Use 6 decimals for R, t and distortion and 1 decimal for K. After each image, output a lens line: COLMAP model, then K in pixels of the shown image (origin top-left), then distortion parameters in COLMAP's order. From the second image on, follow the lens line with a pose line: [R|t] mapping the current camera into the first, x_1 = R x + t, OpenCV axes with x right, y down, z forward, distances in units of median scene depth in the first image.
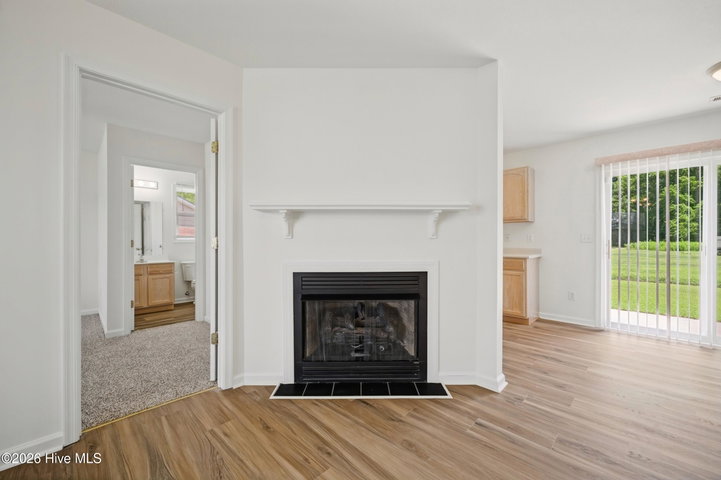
lens RADIAL K [[287.4, 0, 363.0], [0, 287.4, 241.3], [0, 0, 1]] dist [0.000567, -0.000351]
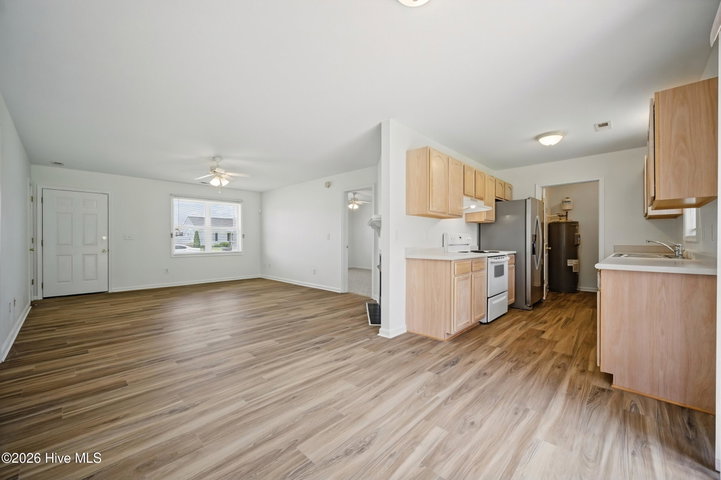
lens RADIAL K [[287.4, 0, 362.7], [0, 287.4, 239.8], [0, 0, 1]] dist [0.000567, -0.000351]
pose [[0.017763, 0.001641, -0.999841, 1.841114], [-0.003684, 0.999992, 0.001576, 0.001949], [0.999835, 0.003656, 0.017769, 0.799864]]
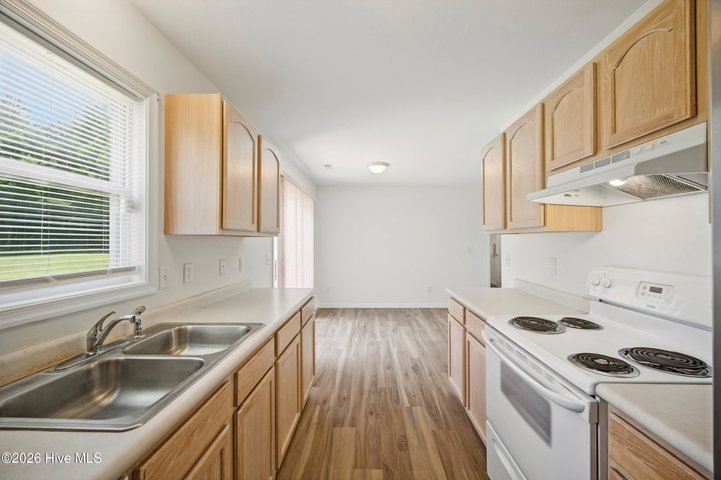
lens RADIAL K [[287.4, 0, 361.9], [0, 287.4, 239.0], [0, 0, 1]] dist [0.000567, -0.000351]
pose [[-0.679056, 0.009895, 0.734020, -0.033333], [0.009673, 0.999943, -0.004531, -0.107045], [-0.734023, 0.004023, -0.679113, 2.213119]]
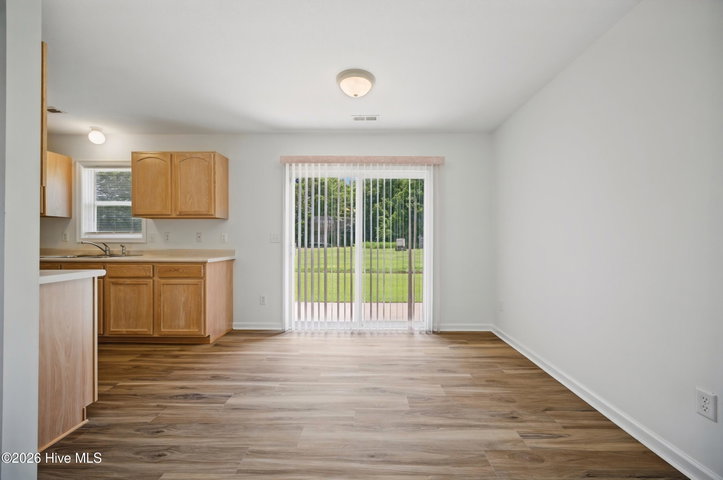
lens RADIAL K [[288.2, 0, 363.5], [0, 288.2, 240.4], [0, 0, 1]] dist [0.000567, -0.000351]
pose [[0.723337, 0.003813, 0.690484, 0.525821], [-0.001080, 0.999990, -0.004391, -0.000154], [-0.690494, 0.002431, 0.723334, 0.161607]]
